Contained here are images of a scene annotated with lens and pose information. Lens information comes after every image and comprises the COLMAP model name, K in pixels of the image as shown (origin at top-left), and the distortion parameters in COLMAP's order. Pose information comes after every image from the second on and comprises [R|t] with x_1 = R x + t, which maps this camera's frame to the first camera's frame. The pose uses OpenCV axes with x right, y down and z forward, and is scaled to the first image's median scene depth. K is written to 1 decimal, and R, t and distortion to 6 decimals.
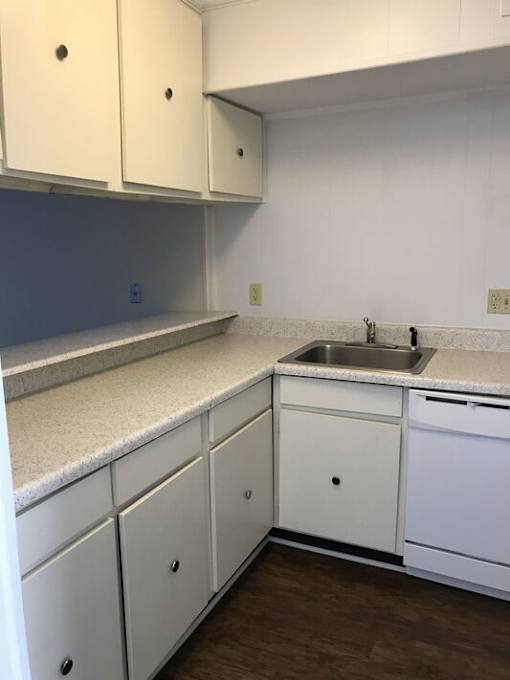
lens RADIAL K [[550.8, 0, 255.0], [0, 550.8, 340.0], [0, 0, 1]] dist [0.024223, -0.014942]
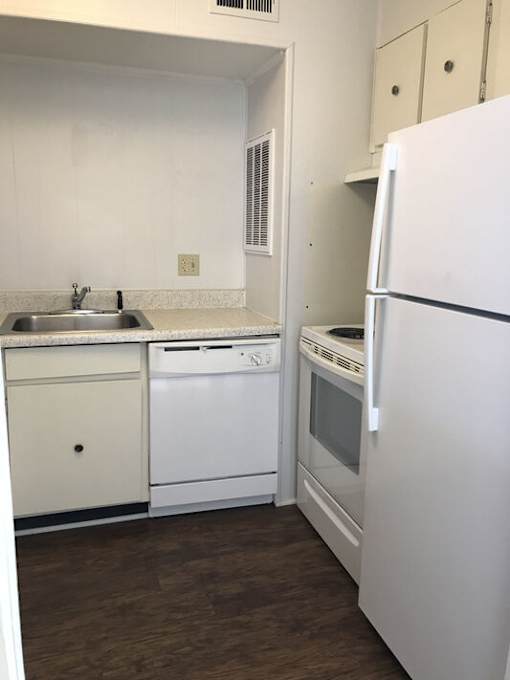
lens RADIAL K [[550.8, 0, 255.0], [0, 550.8, 340.0], [0, 0, 1]] dist [0.024223, -0.014942]
pose [[0.735890, -0.105365, 0.668853, -0.275859], [0.089856, 0.994278, 0.057768, 0.037450], [-0.671112, 0.017590, 0.741147, 0.062197]]
